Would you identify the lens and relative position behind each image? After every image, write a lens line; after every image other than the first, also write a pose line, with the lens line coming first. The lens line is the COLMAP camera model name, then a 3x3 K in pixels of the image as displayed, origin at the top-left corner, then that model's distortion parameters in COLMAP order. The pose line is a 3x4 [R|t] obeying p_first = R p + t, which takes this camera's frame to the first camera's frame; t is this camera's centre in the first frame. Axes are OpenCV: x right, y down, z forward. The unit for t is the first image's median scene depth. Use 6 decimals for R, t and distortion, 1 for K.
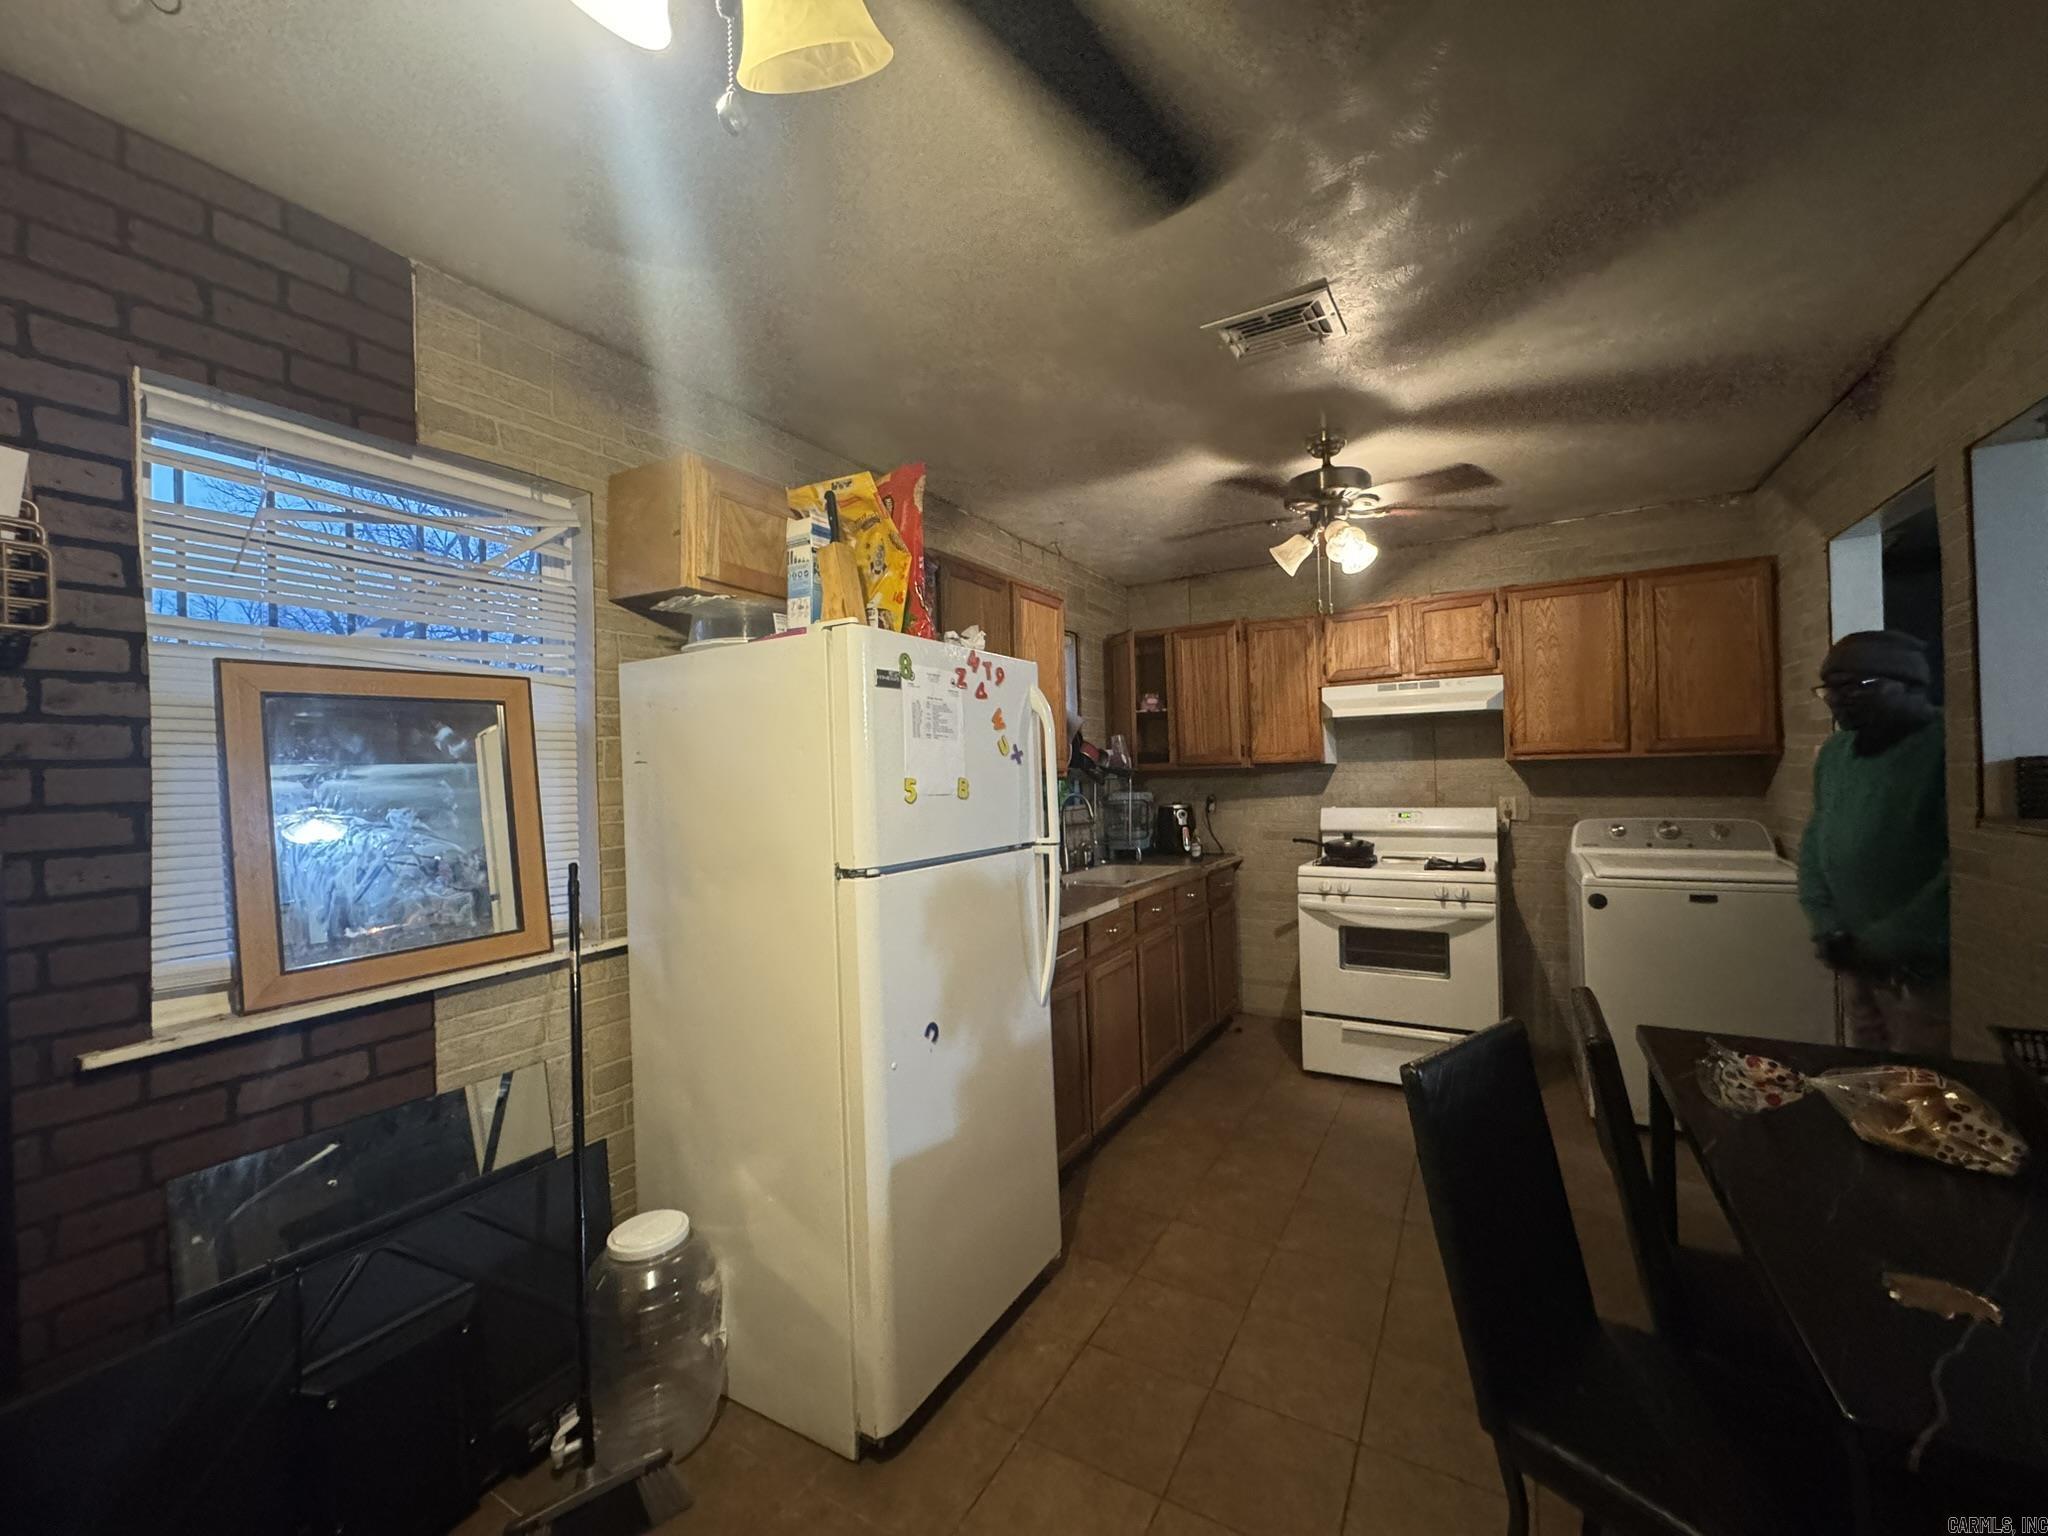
lens RADIAL K [[819.7, 0, 1024.5], [0, 819.7, 772.8], [0, 0, 1]] dist [-0.004810, 0.002629]
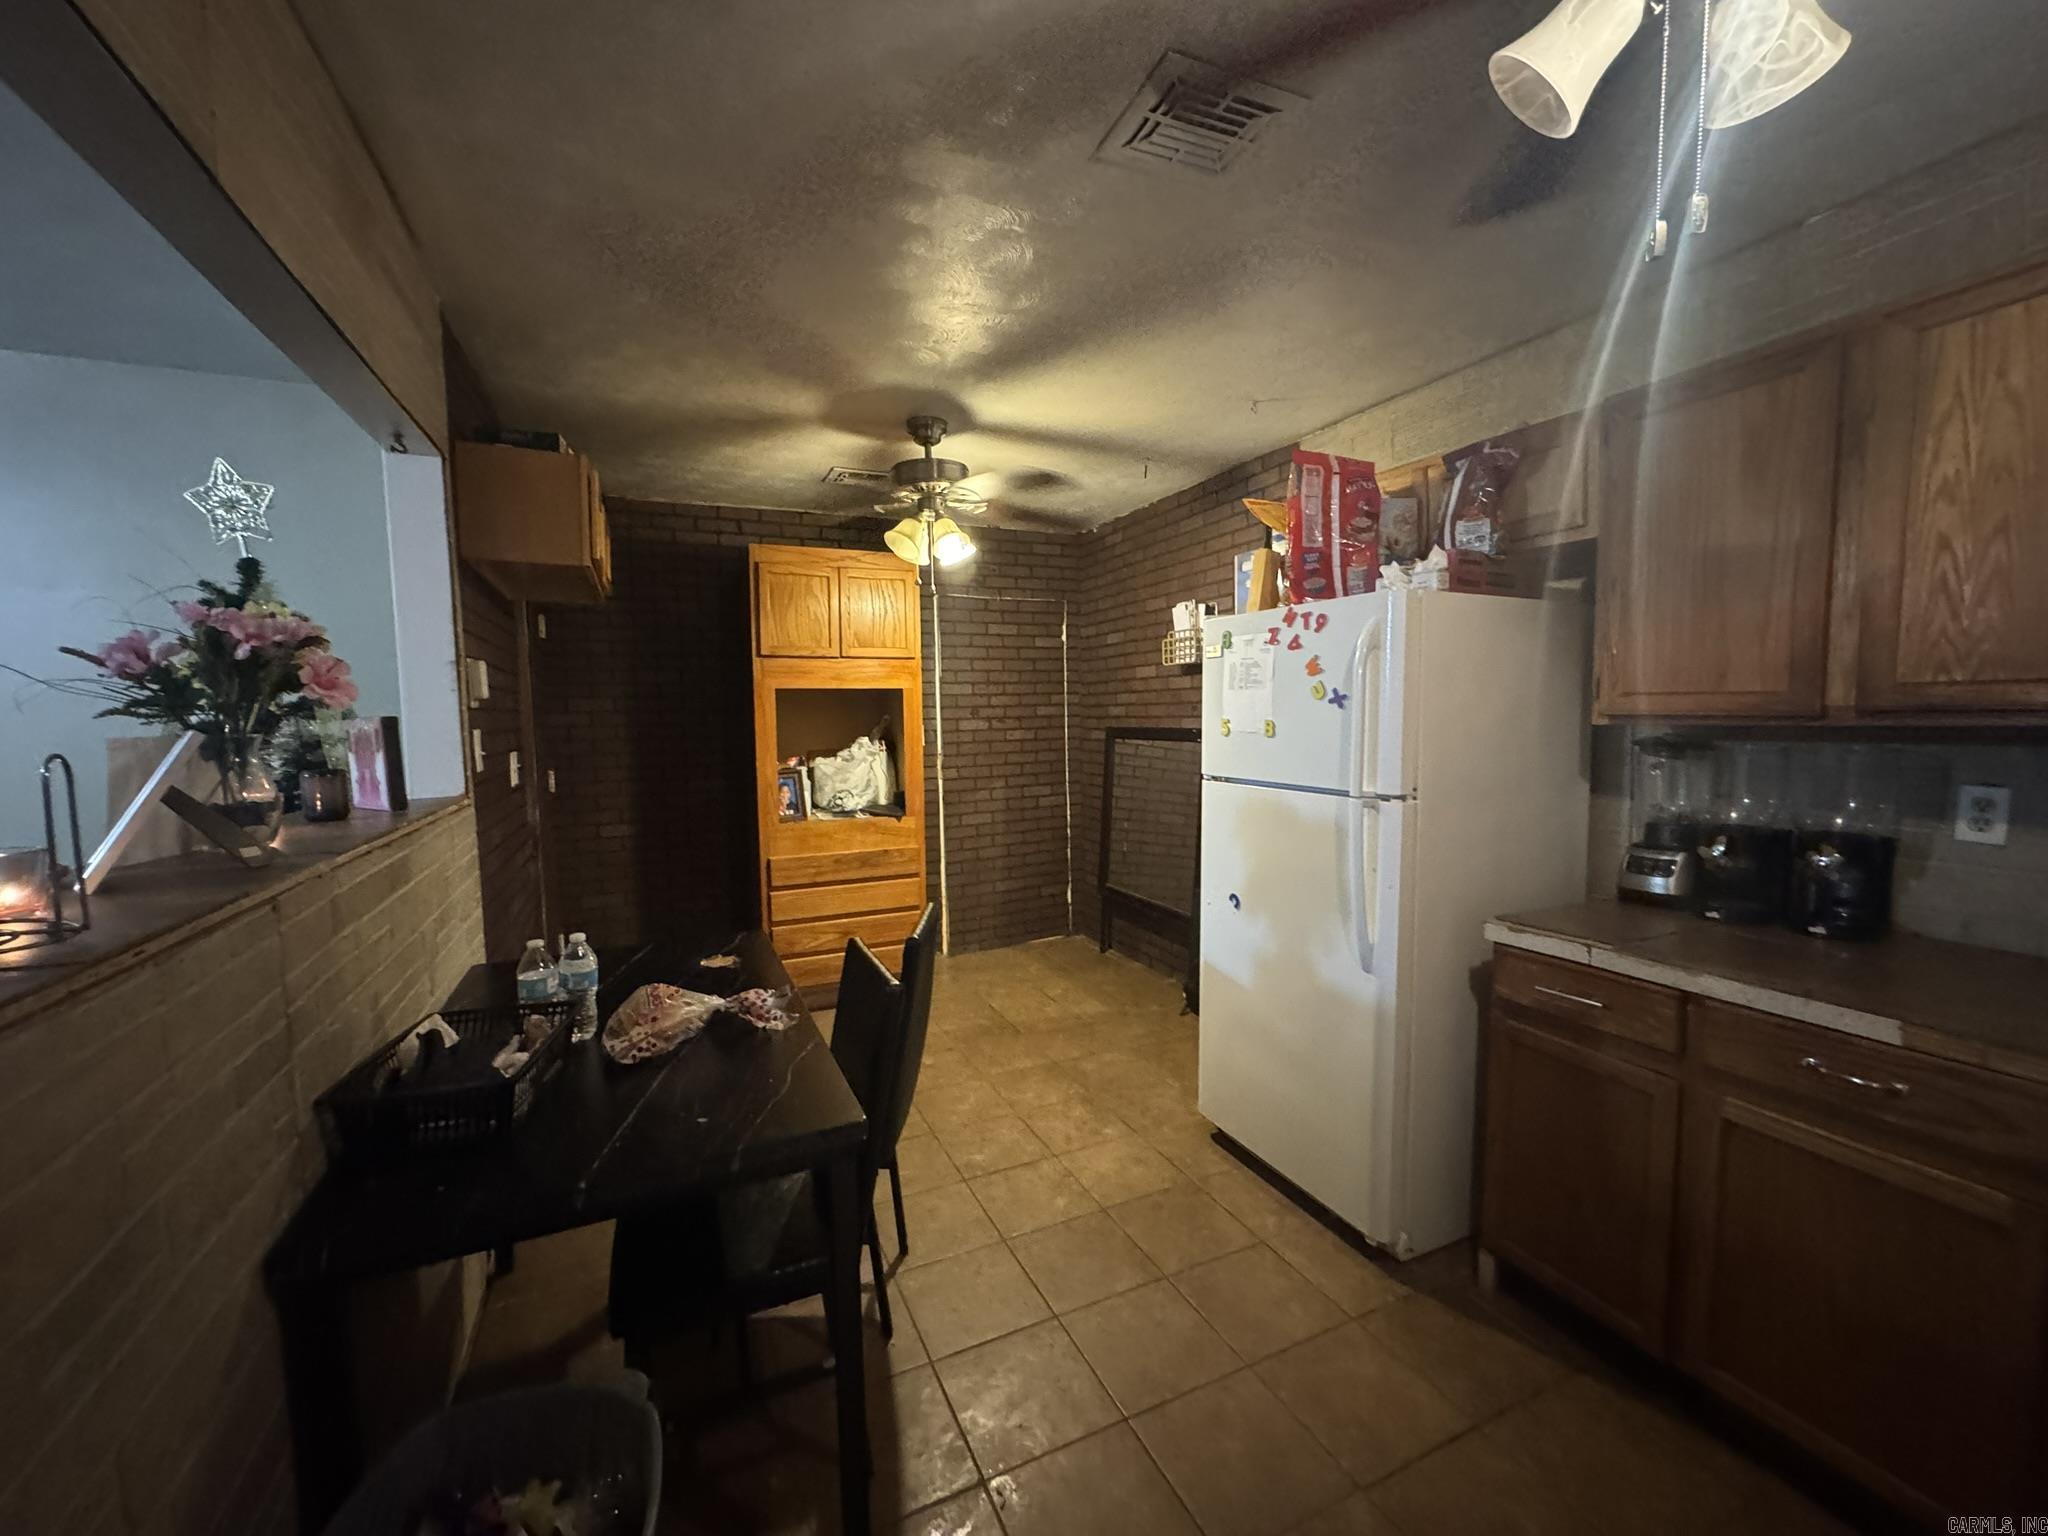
lens RADIAL K [[819.7, 0, 1023.0], [0, 819.7, 774.3], [0, 0, 1]] dist [-0.004810, 0.002629]
pose [[-0.585961, 0.102921, -0.803777, 1.076745], [0.034107, 0.994155, 0.102433, -0.048572], [0.809621, 0.032607, -0.586046, 1.360751]]
